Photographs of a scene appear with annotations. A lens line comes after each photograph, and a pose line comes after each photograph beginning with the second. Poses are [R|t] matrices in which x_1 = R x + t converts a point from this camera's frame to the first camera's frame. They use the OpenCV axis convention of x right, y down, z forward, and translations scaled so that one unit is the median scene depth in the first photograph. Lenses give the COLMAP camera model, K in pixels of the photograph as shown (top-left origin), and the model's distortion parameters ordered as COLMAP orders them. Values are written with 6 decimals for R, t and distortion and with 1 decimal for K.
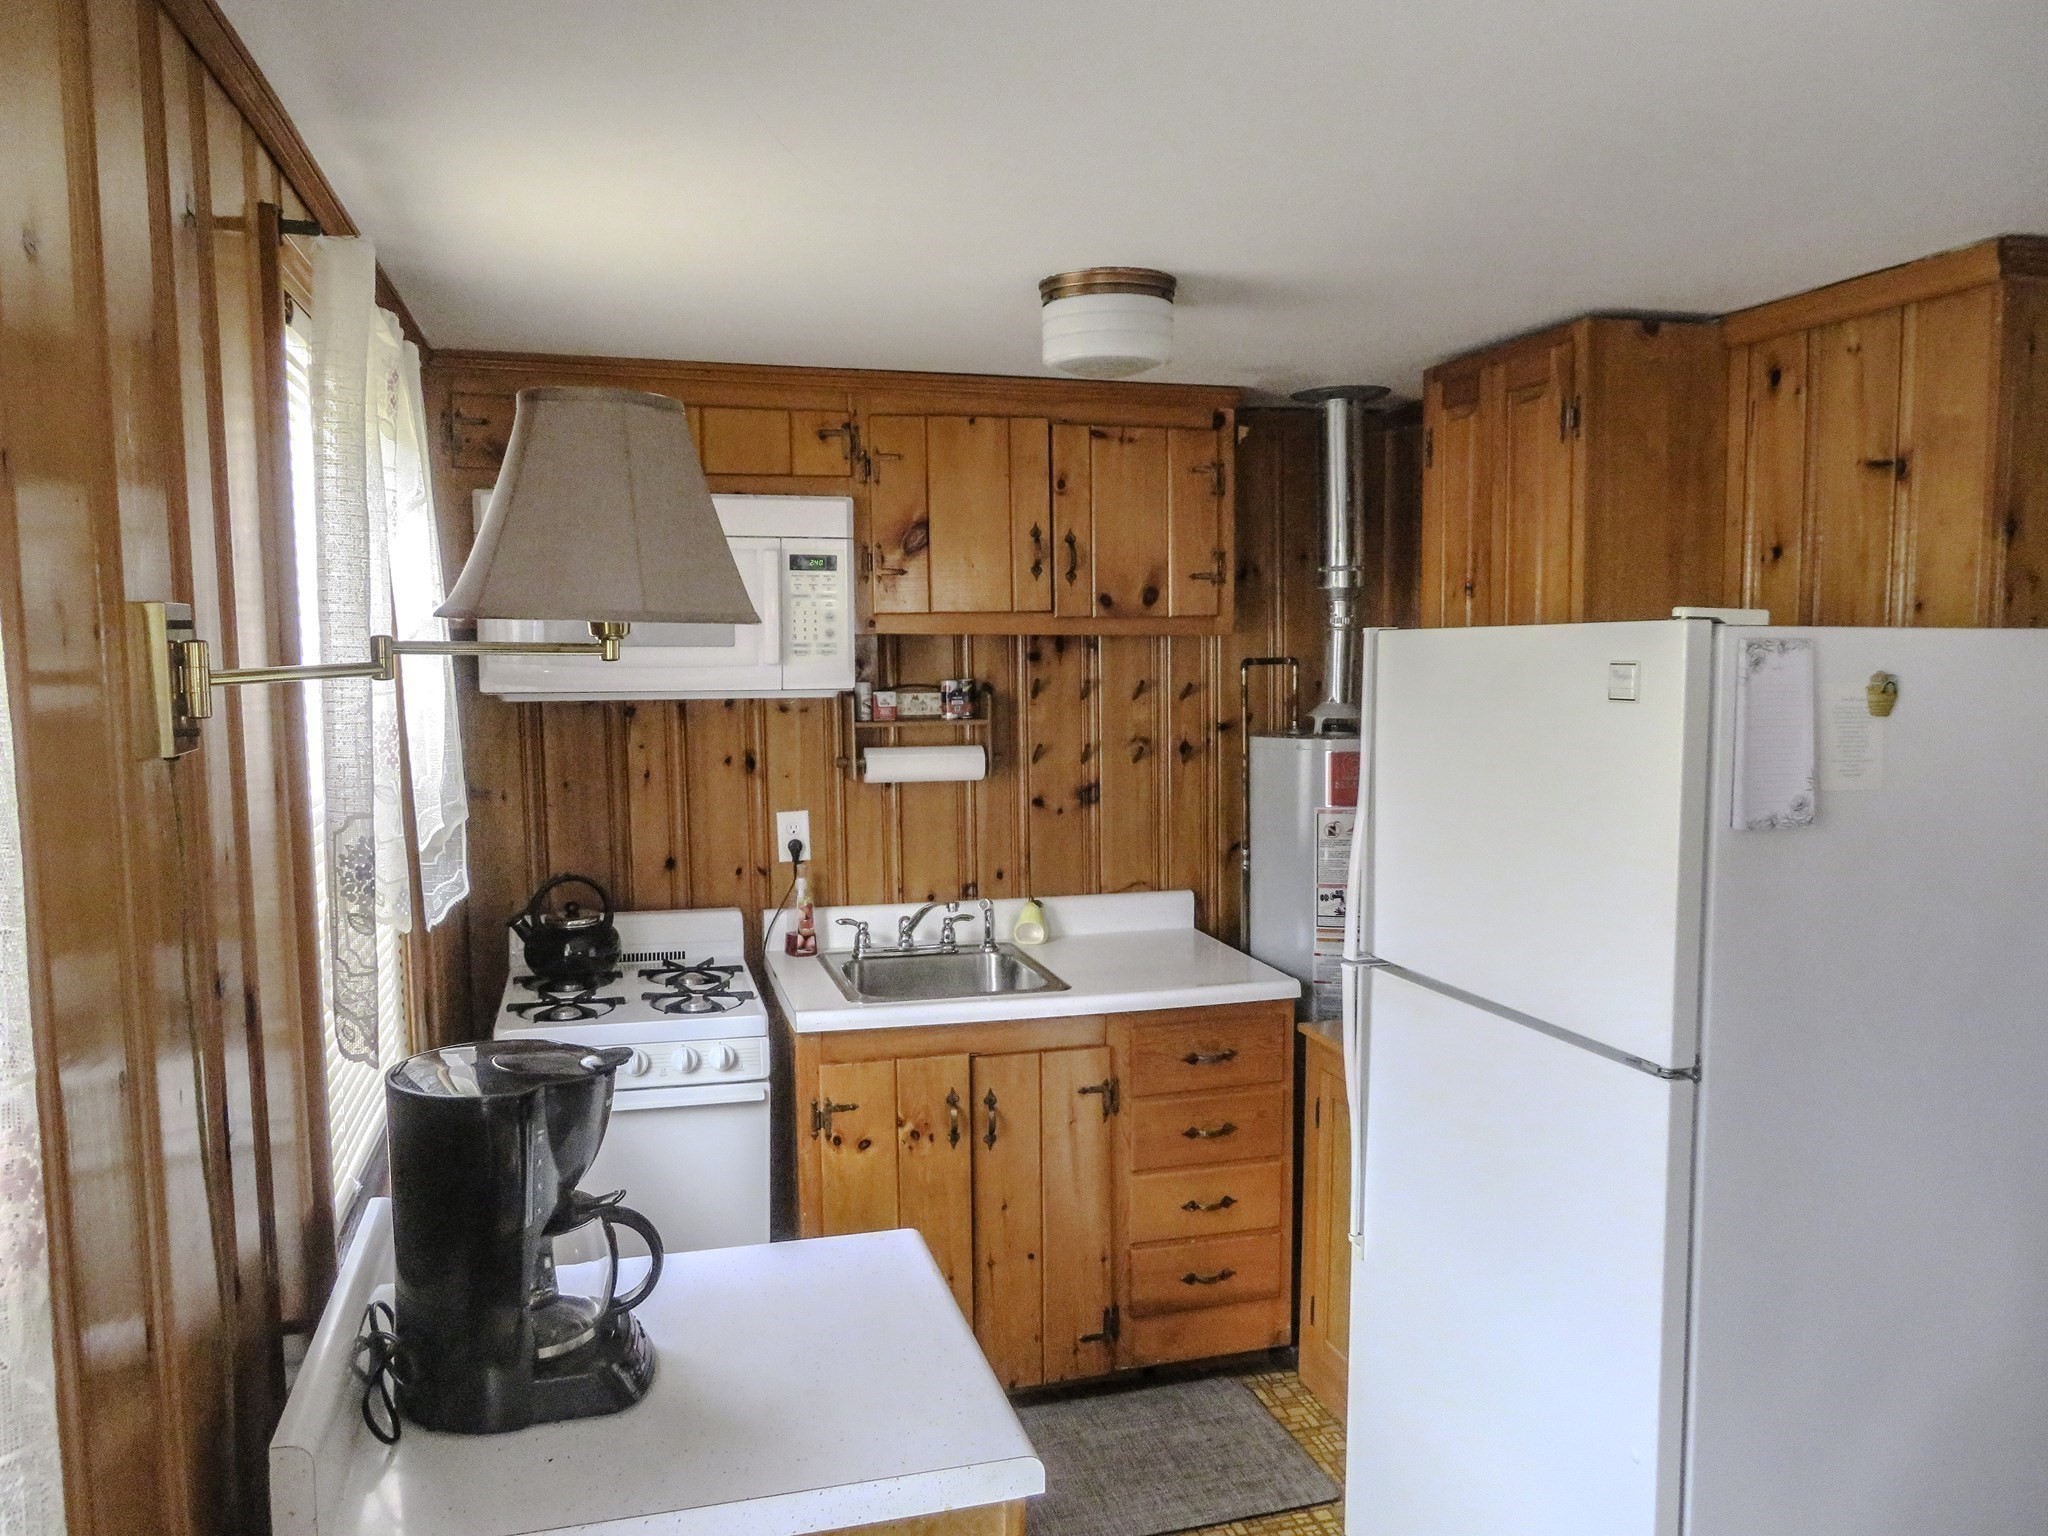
lens RADIAL K [[1480.5, 0, 1024.0], [0, 1480.5, 768.0], [0, 0, 1]] dist [-0.006849, -0.006336]
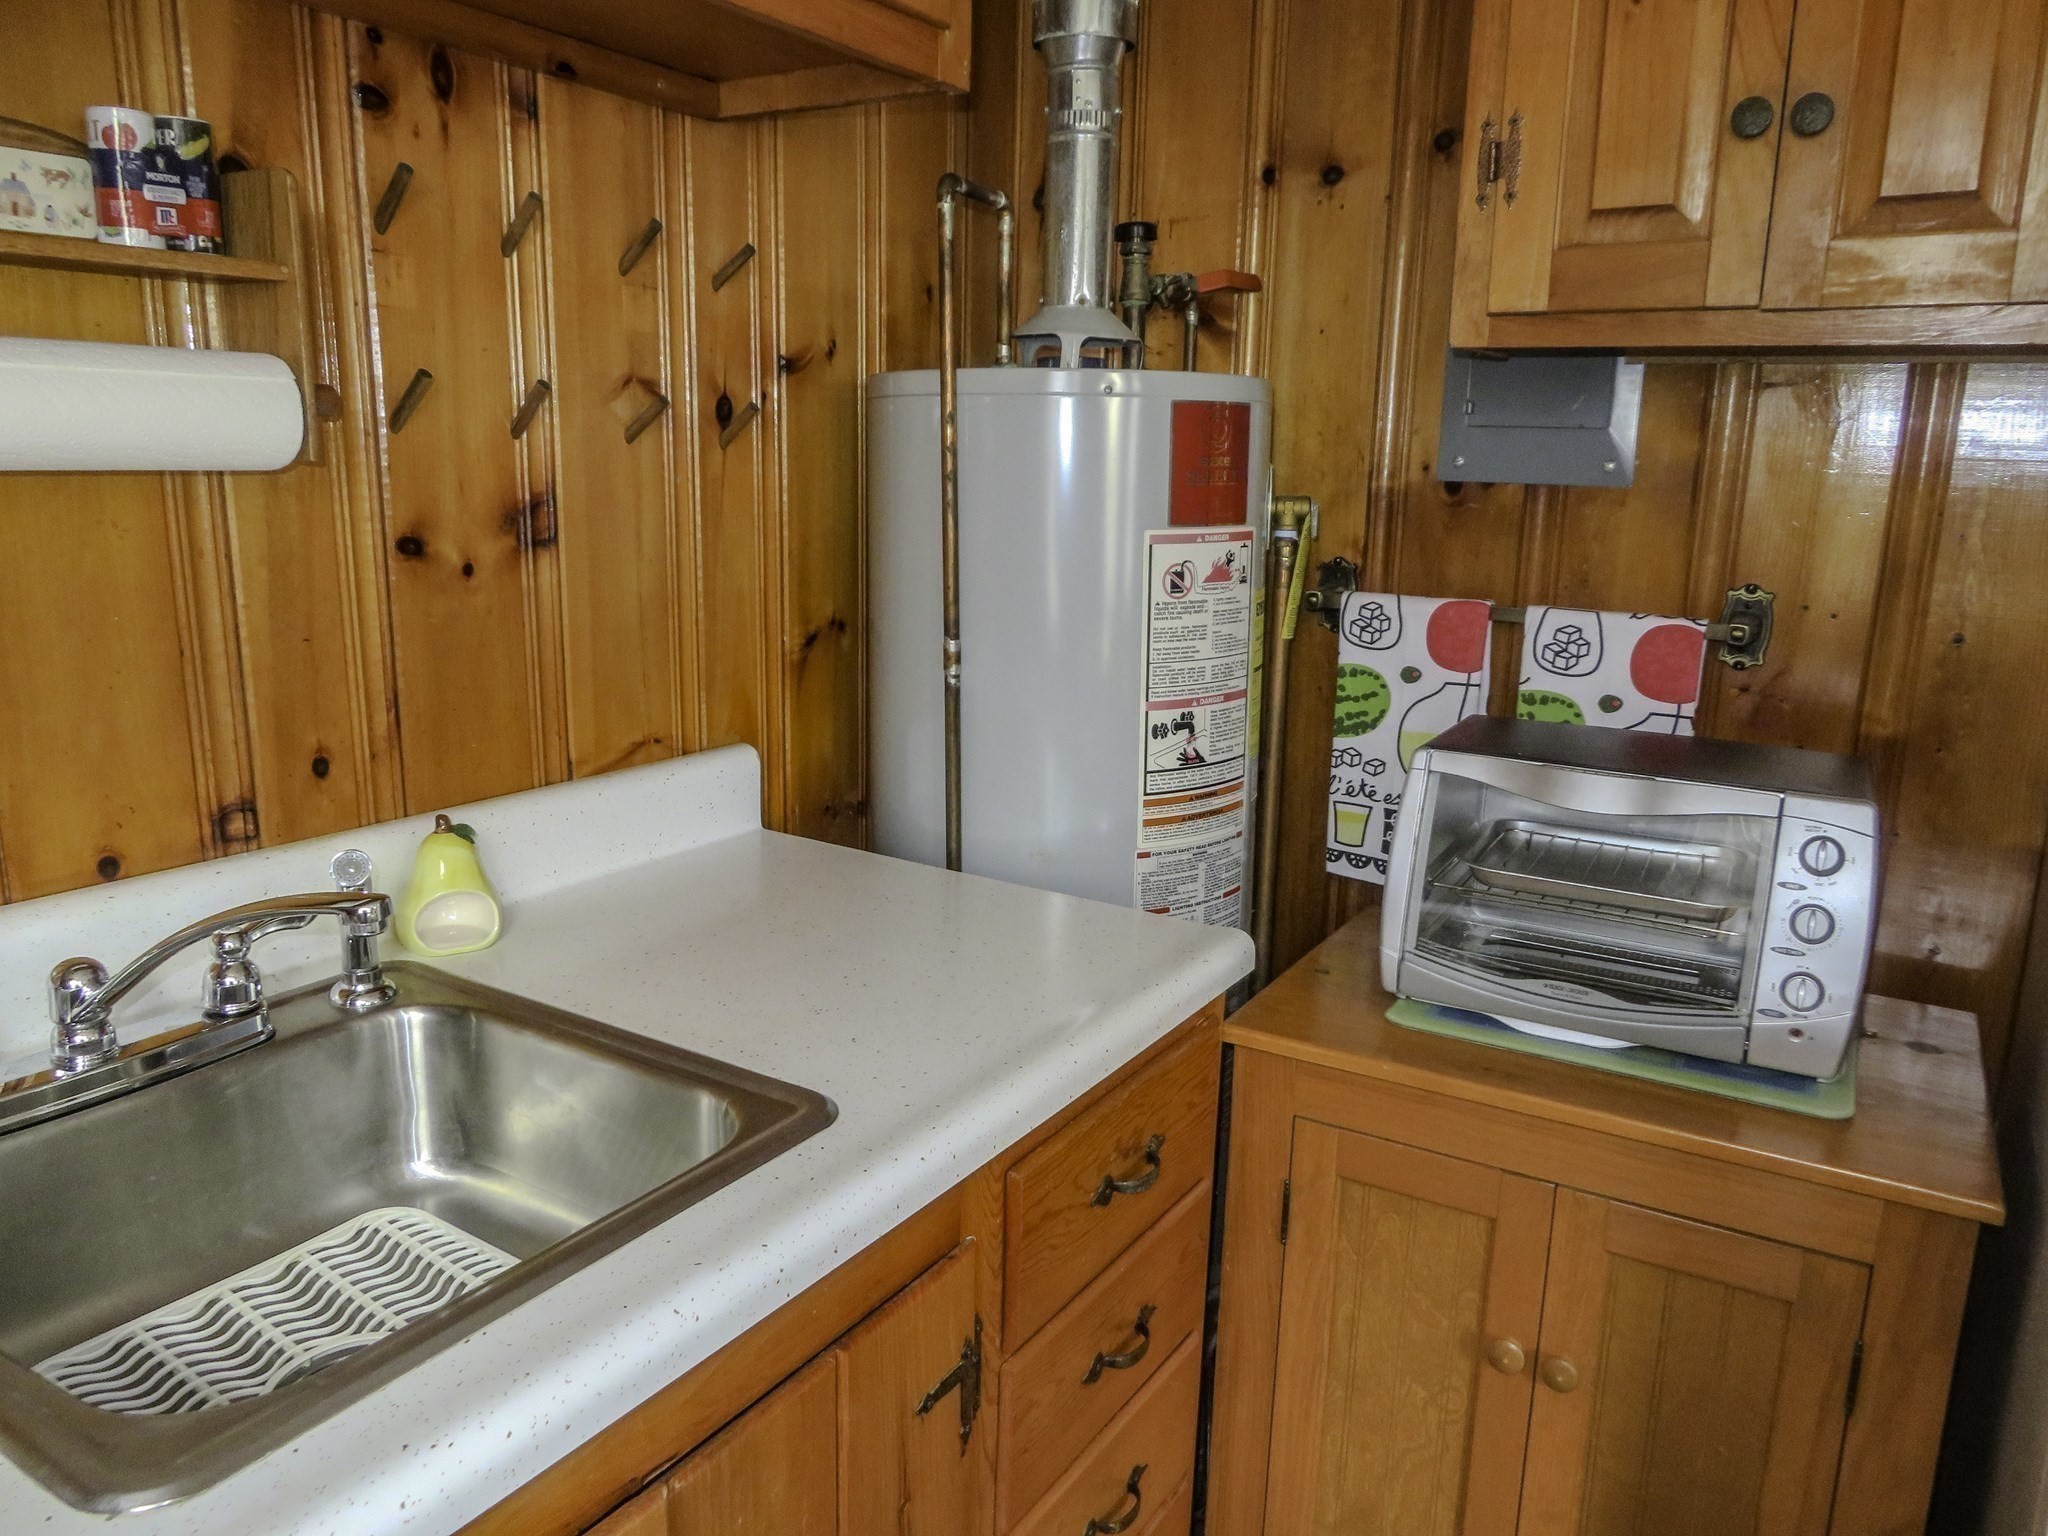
lens RADIAL K [[1480.5, 0, 1024.0], [0, 1480.5, 768.0], [0, 0, 1]] dist [-0.006849, -0.006336]
pose [[0.741720, -0.122465, 0.659434, -0.123523], [0.032397, 0.988583, 0.147152, 0.029467], [-0.669927, -0.087782, 0.737220, 0.666589]]
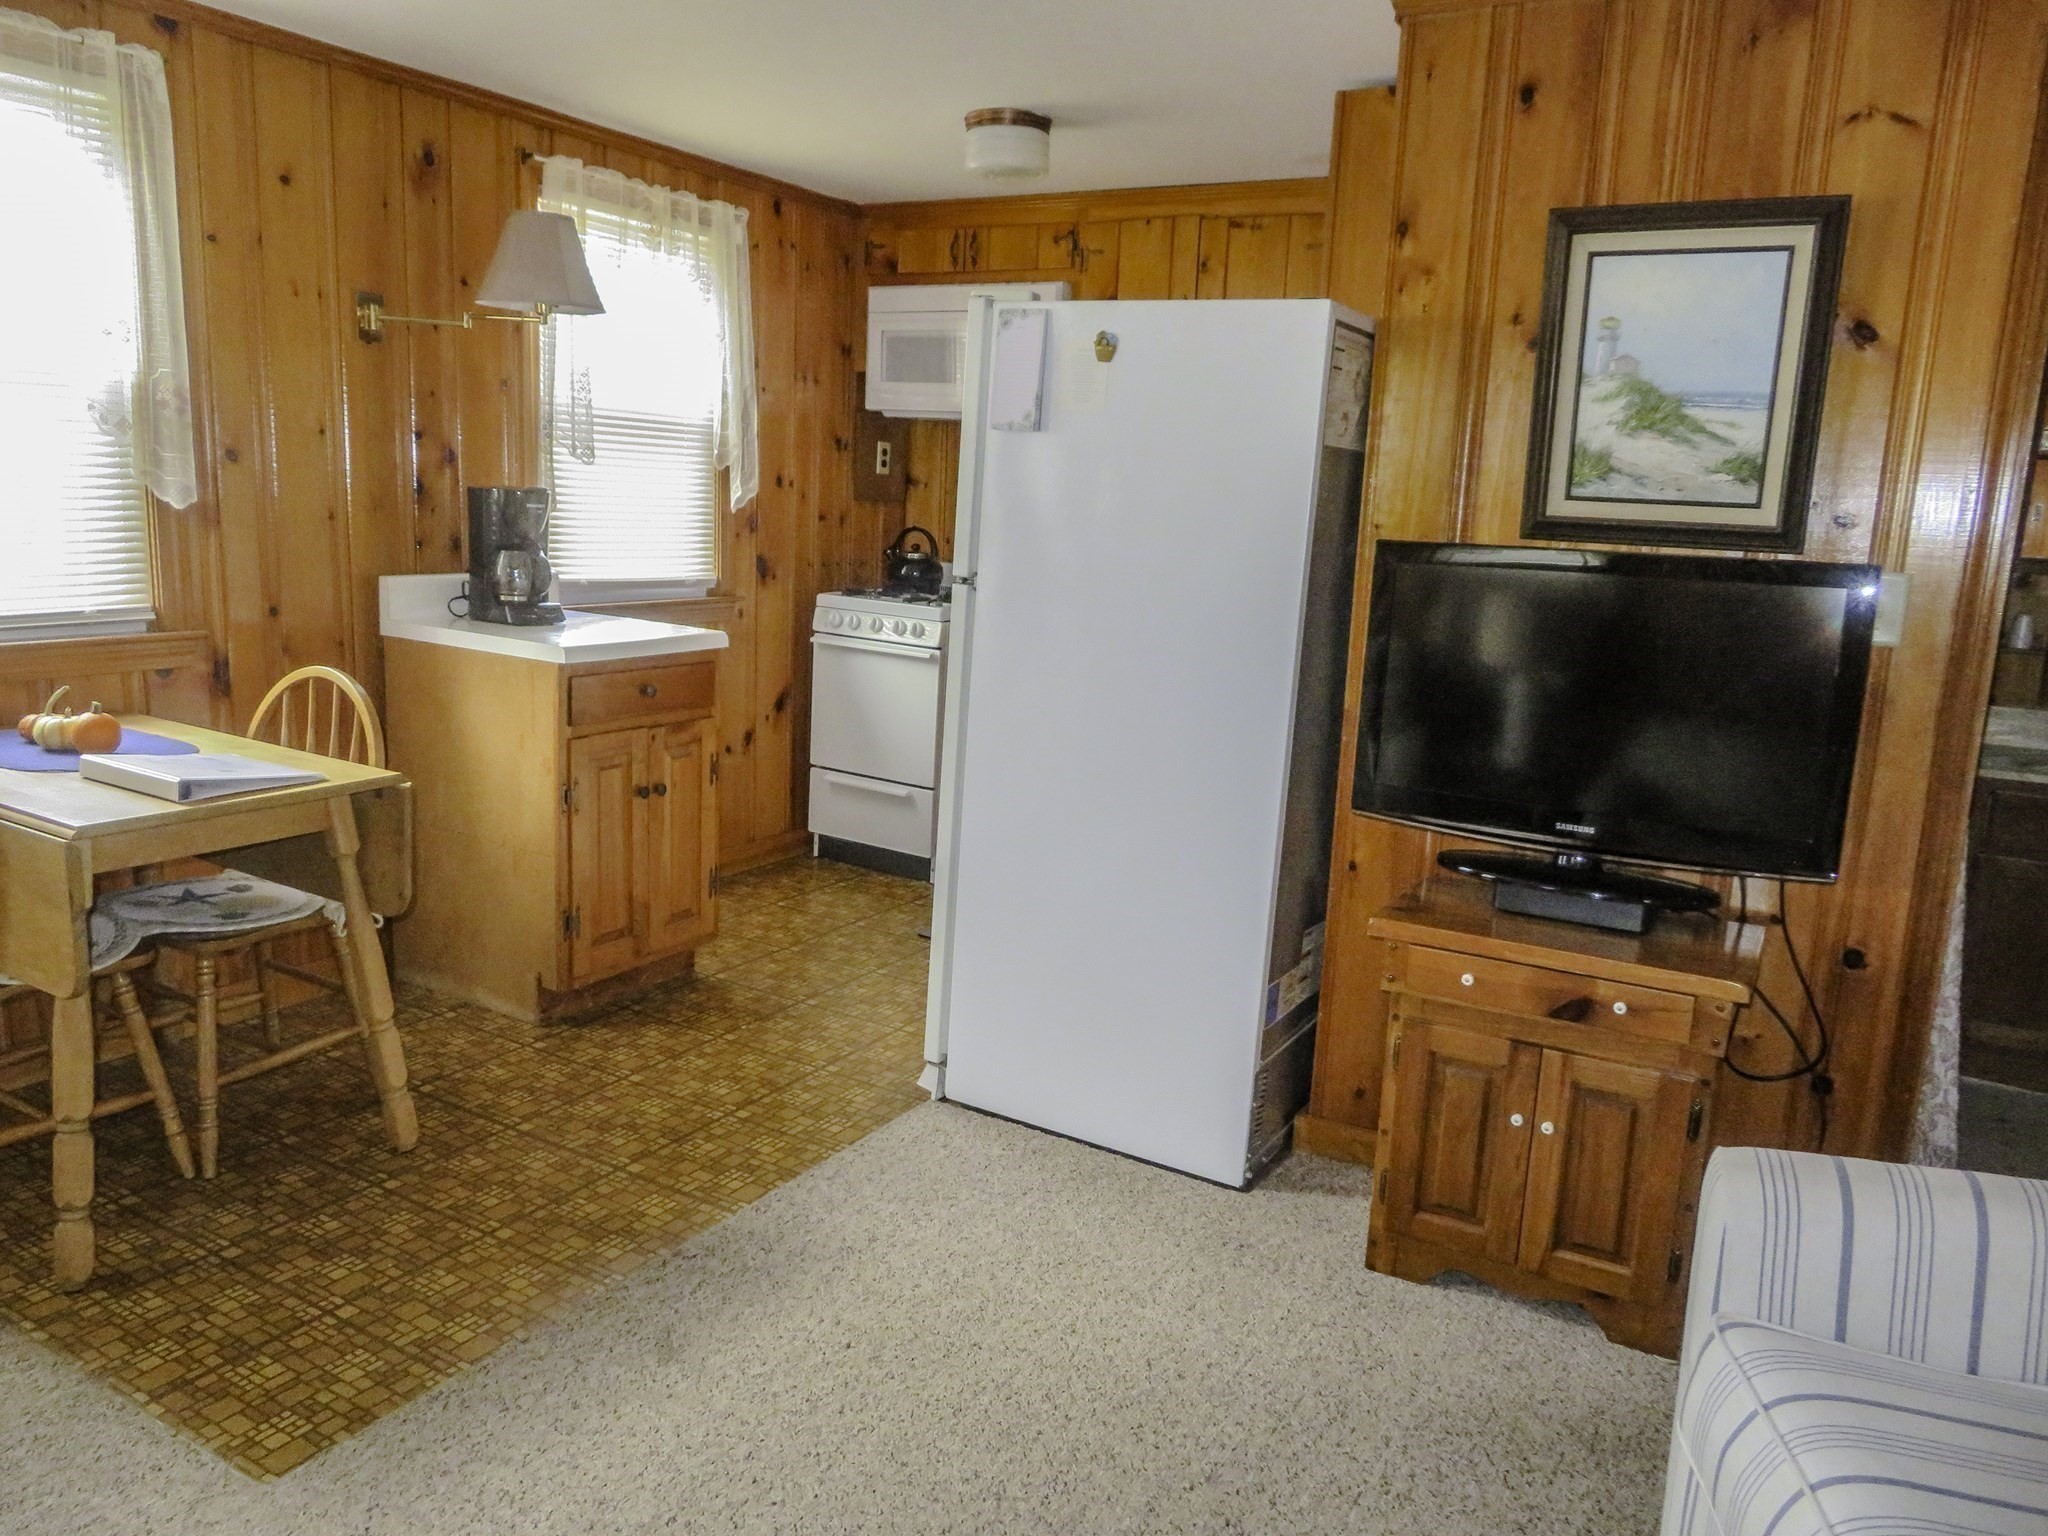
lens RADIAL K [[1480.5, 0, 1024.0], [0, 1480.5, 768.0], [0, 0, 1]] dist [-0.006849, -0.006336]
pose [[0.689188, 0.174292, -0.703308, 0.905688], [-0.118524, 0.984682, 0.127877, 0.103154], [0.714823, -0.004772, 0.699289, -0.060843]]
